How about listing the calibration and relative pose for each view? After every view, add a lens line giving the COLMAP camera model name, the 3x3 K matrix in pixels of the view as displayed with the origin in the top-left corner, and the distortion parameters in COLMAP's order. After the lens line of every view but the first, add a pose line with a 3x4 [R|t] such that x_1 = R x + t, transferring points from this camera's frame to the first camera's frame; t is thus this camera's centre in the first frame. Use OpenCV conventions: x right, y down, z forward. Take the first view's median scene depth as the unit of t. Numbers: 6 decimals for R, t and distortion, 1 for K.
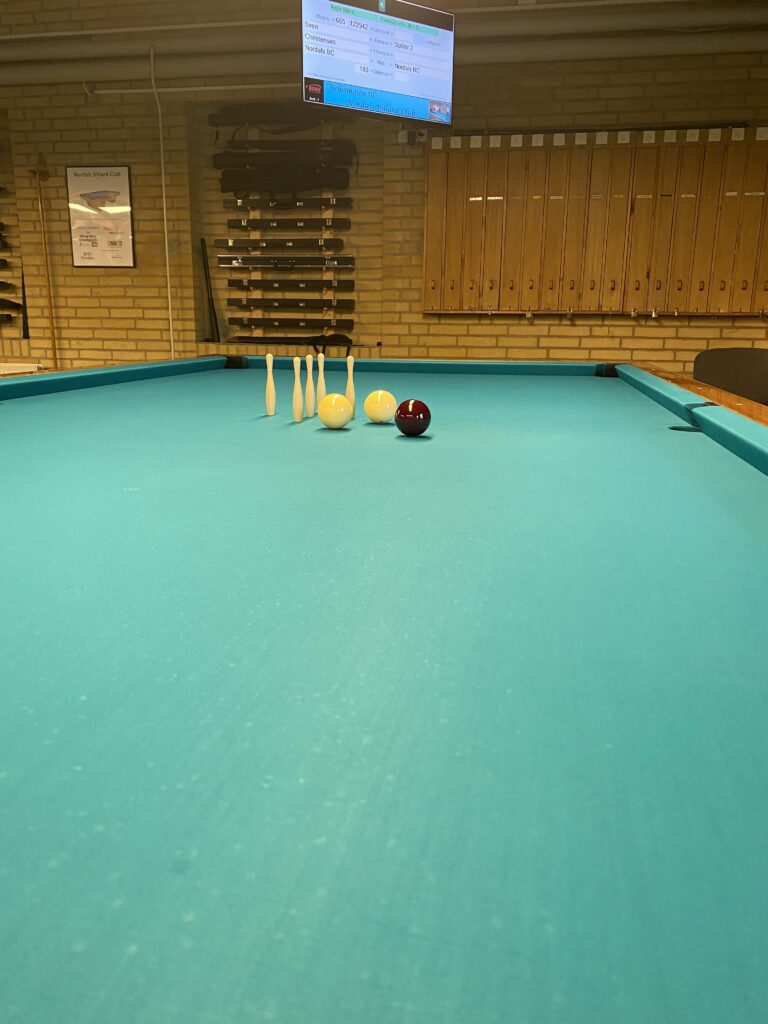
lens RADIAL K [[778.8, 0, 384.8], [0, 778.8, 513.8], [0, 0, 1]] dist [0.026984, -0.036046]
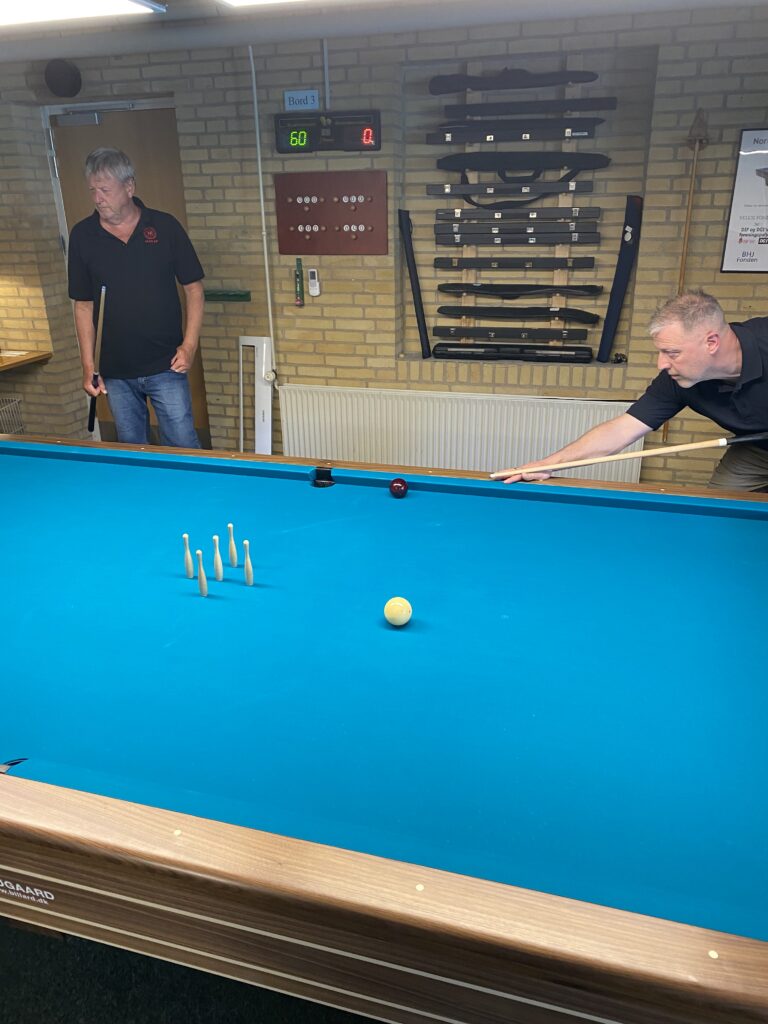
lens RADIAL K [[778.8, 0, 383.2], [0, 778.8, 512.6], [0, 0, 1]] dist [0.026984, -0.036046]
pose [[0.994443, 0.008866, -0.104906, -0.643529], [0.006874, 0.988853, 0.148735, -0.209230], [0.105055, -0.148629, 0.983297, 0.225196]]
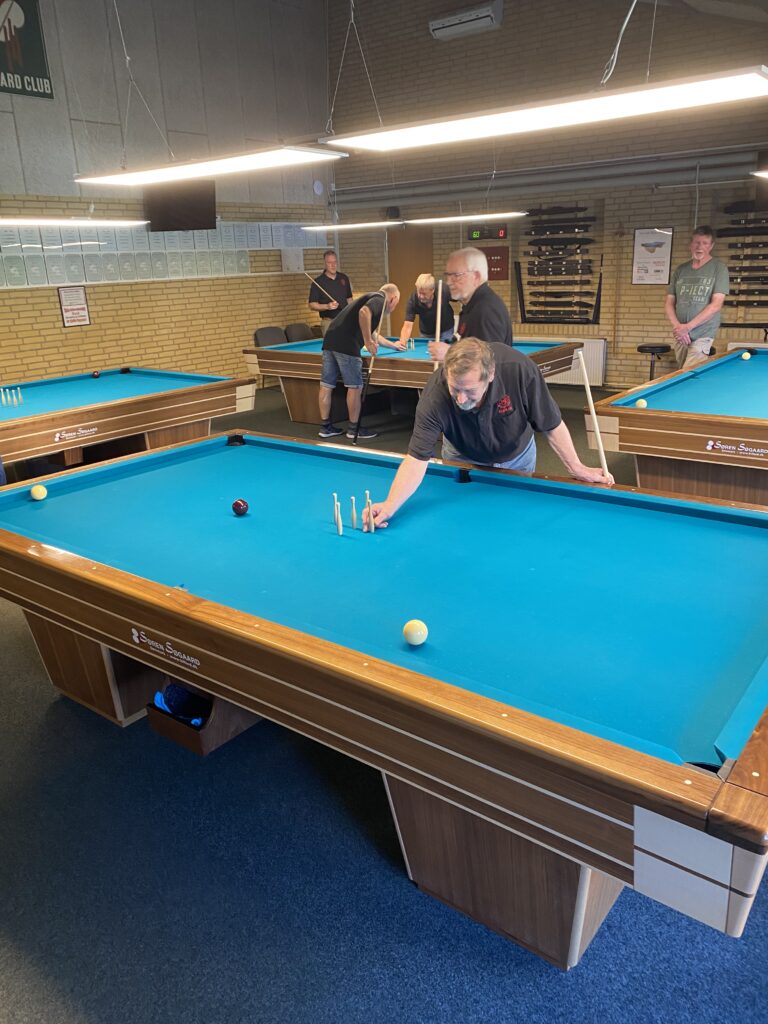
lens RADIAL K [[778.8, 0, 388.0], [0, 778.8, 510.6], [0, 0, 1]] dist [0.026984, -0.036046]
pose [[0.885794, 0.098753, -0.453450, -0.031664], [-0.060932, 0.993387, 0.097313, 0.058167], [0.460062, -0.058570, 0.885953, -0.881936]]
